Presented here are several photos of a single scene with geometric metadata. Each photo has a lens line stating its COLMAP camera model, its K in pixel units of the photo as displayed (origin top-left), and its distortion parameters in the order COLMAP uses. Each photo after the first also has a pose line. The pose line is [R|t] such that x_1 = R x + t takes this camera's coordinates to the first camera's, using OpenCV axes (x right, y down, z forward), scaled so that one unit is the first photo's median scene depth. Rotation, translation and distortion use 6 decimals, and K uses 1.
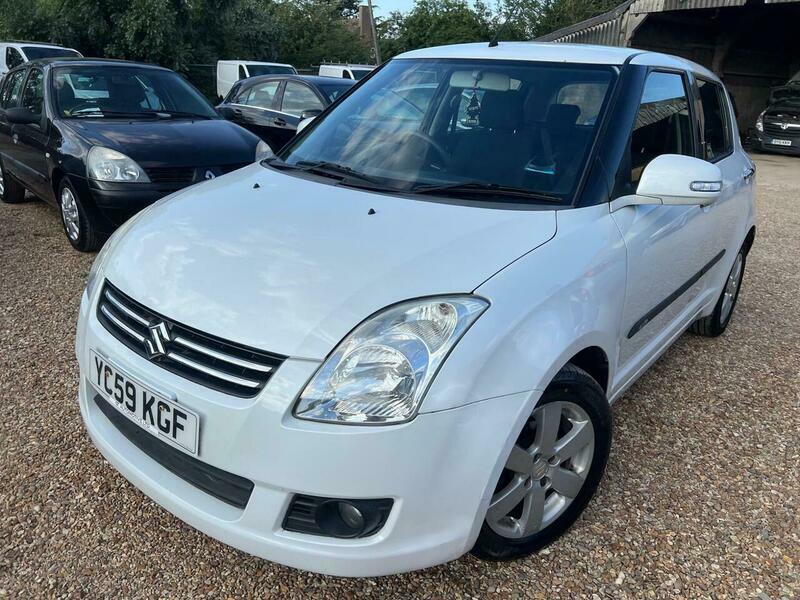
lens RADIAL K [[574.2, 0, 397.5], [0, 574.2, 287.8], [0, 0, 1]] dist [0.034959, -0.040463]
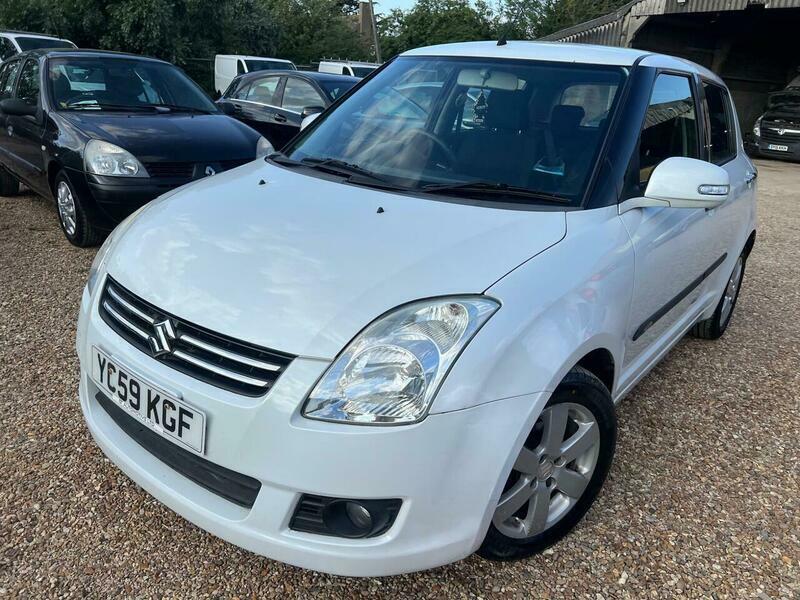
lens RADIAL K [[574.2, 0, 405.4], [0, 574.2, 296.2], [0, 0, 1]] dist [0.034959, -0.040463]
pose [[0.999737, 0.011680, 0.019746, -0.016536], [-0.011979, 0.999814, 0.015111, 0.000159], [-0.019566, -0.015344, 0.999691, 0.006298]]
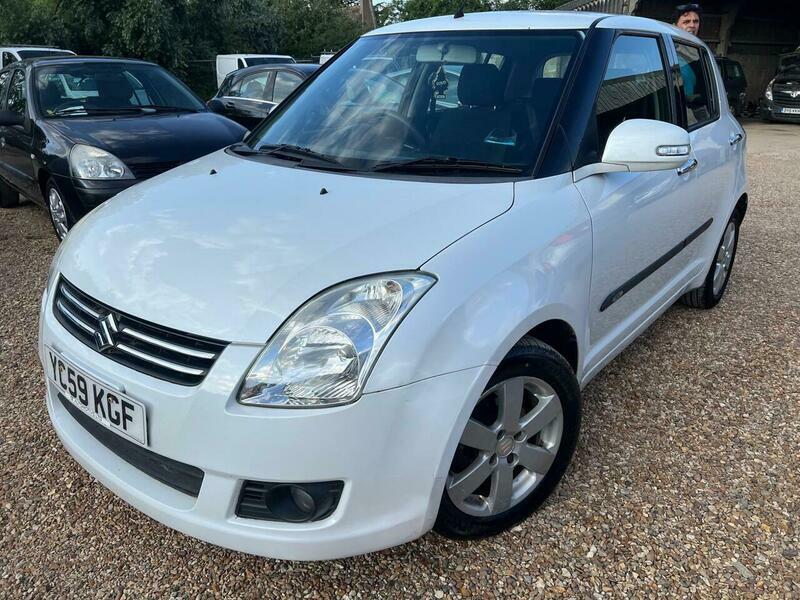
lens RADIAL K [[574.2, 0, 407.6], [0, 574.2, 296.7], [0, 0, 1]] dist [0.034959, -0.040463]
pose [[0.998930, -0.044387, -0.012984, 0.084438], [0.044785, 0.998477, 0.032208, 0.016608], [0.011535, -0.032755, 0.999397, 0.018840]]
